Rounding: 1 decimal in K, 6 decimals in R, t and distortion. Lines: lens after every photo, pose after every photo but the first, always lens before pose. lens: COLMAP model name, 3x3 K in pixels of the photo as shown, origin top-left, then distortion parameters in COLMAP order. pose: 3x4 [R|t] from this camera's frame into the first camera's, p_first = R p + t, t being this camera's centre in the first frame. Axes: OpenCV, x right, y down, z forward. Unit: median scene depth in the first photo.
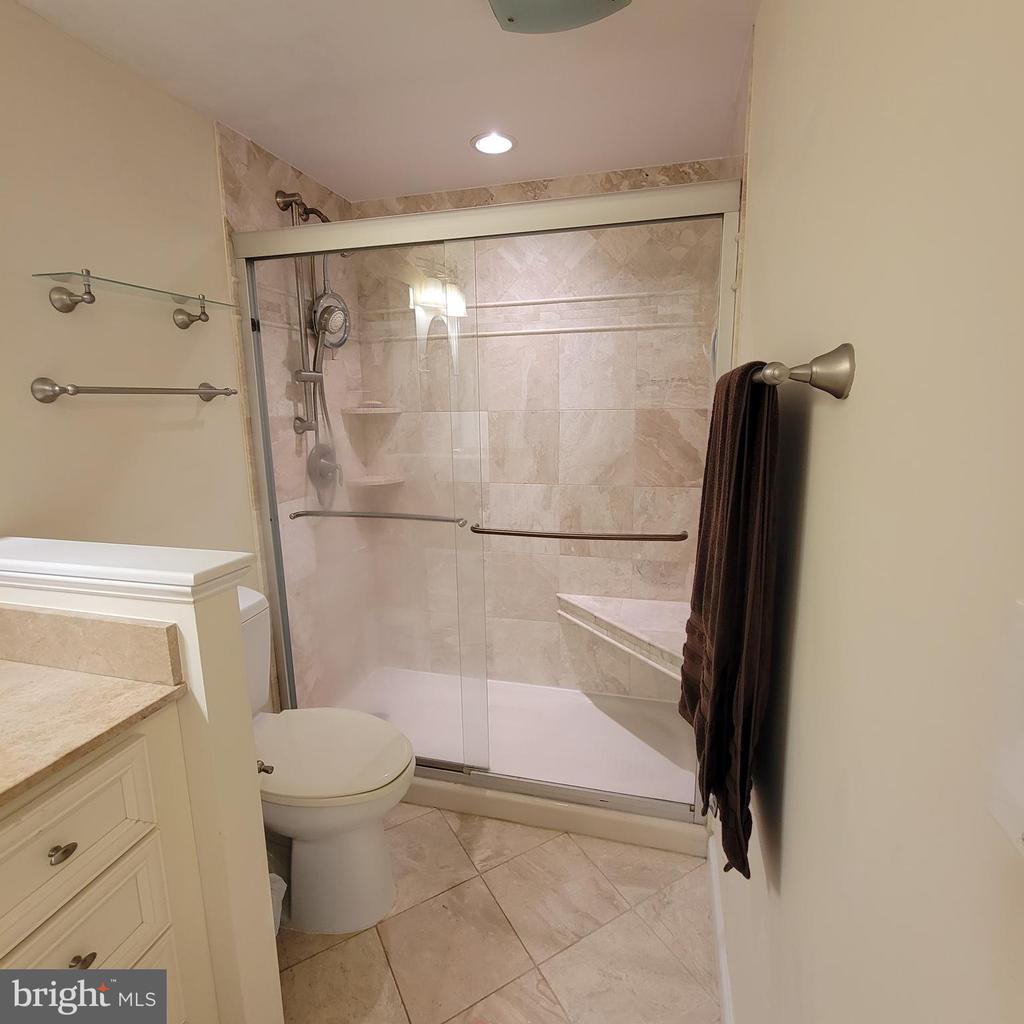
lens RADIAL K [[558.5, 0, 515.1], [0, 558.5, 499.8], [0, 0, 1]] dist [0.001451, -0.002355]
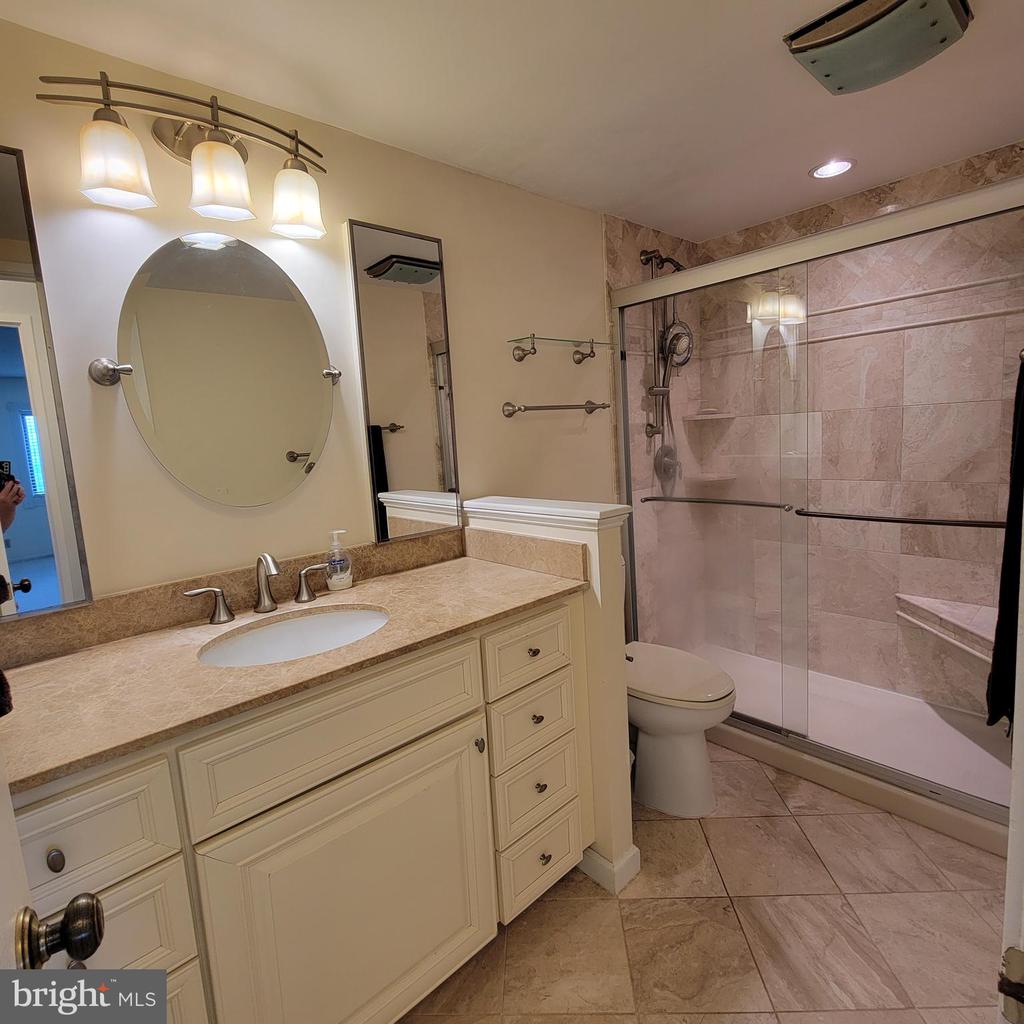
lens RADIAL K [[558.5, 0, 515.1], [0, 558.5, 499.8], [0, 0, 1]] dist [0.001451, -0.002355]
pose [[0.840457, 0.028898, -0.541107, 0.045796], [-0.043750, 0.998936, -0.014604, 0.055587], [0.540109, 0.035947, 0.840827, -0.221417]]
